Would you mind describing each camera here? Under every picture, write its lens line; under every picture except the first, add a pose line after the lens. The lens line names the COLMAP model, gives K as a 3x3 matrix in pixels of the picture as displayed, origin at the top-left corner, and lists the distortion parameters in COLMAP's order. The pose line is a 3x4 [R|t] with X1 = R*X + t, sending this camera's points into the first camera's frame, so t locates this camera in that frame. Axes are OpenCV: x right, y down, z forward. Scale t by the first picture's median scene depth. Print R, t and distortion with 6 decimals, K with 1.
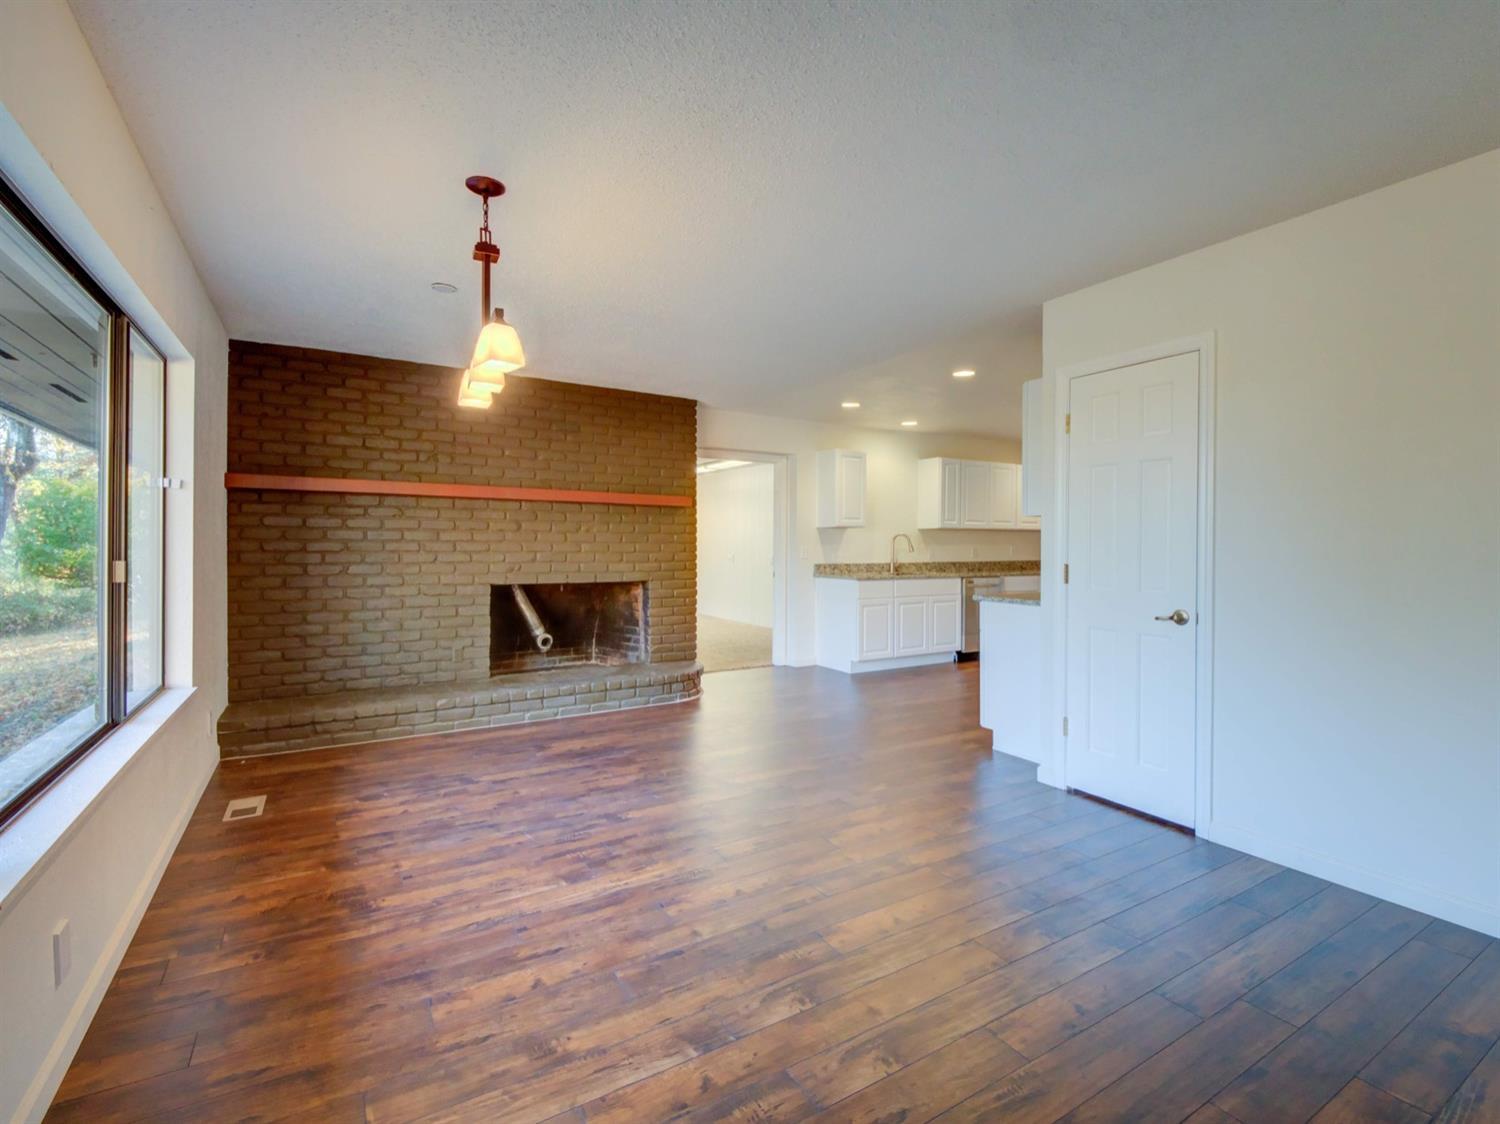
lens RADIAL K [[708.6, 0, 744.6], [0, 708.6, 551.5], [0, 0, 1]] dist [-0.001022, -0.000819]
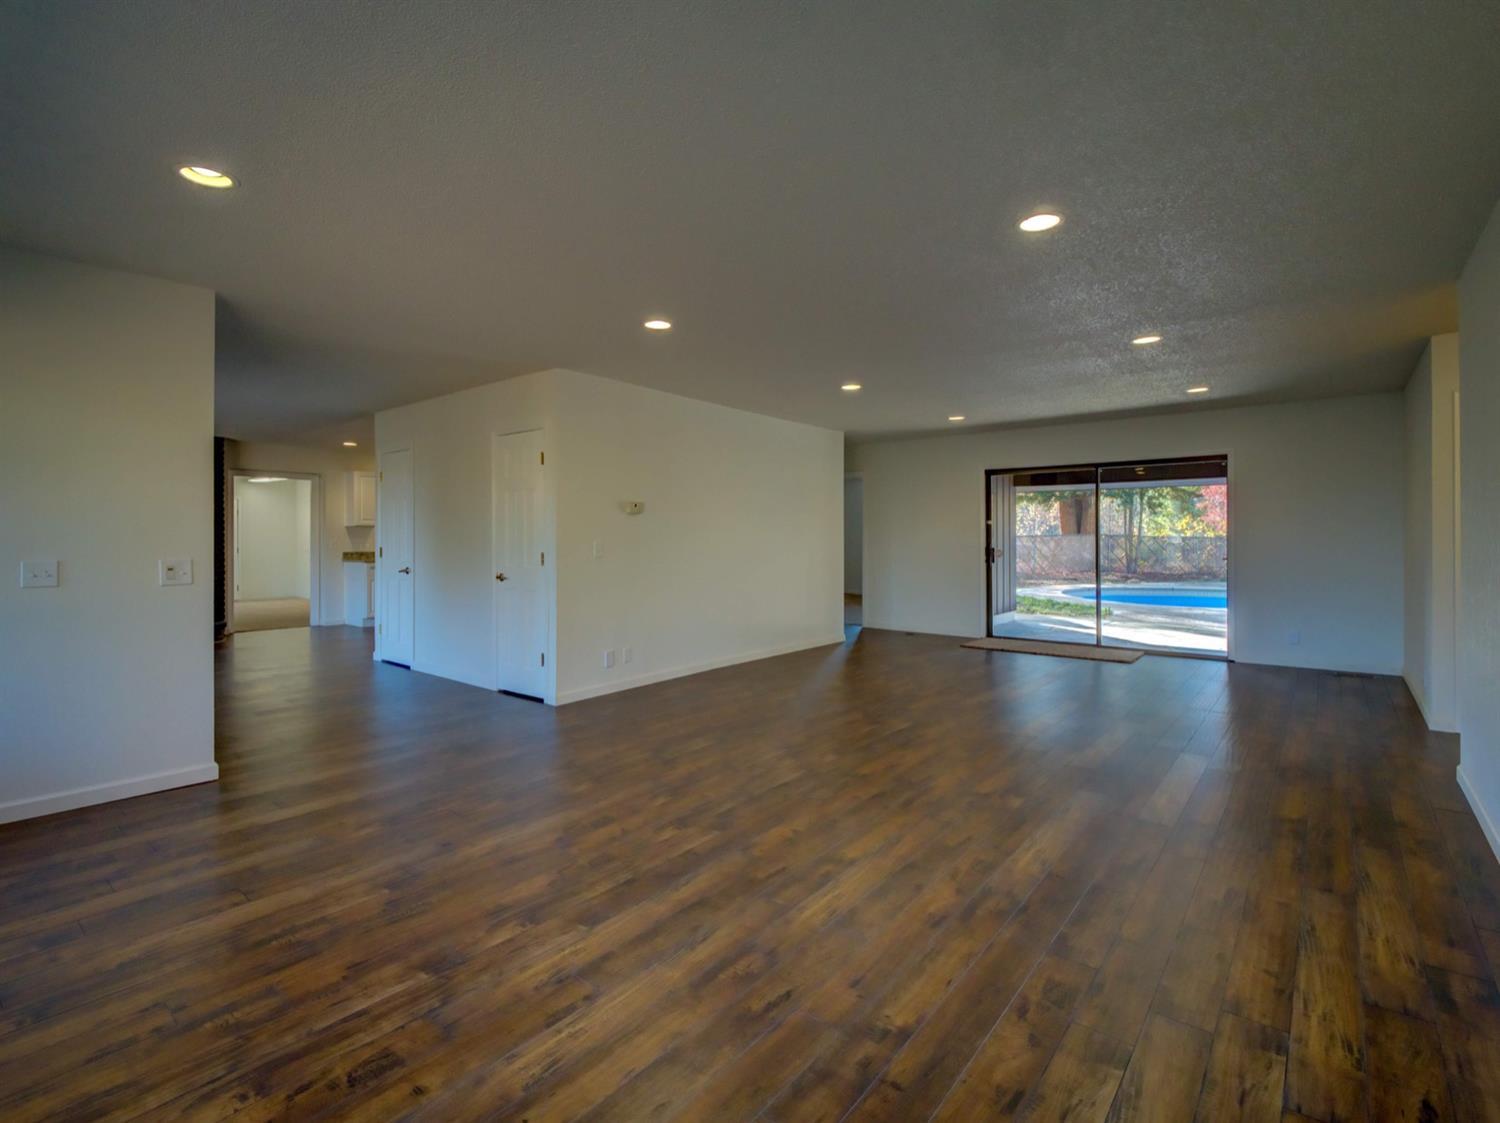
lens RADIAL K [[708.6, 0, 744.6], [0, 708.6, 551.0], [0, 0, 1]] dist [-0.001022, -0.000819]
pose [[0.934764, -0.006880, 0.355202, 0.347134], [0.005364, 0.999972, 0.005252, 0.012036], [-0.355228, -0.003005, 0.934775, -0.597698]]
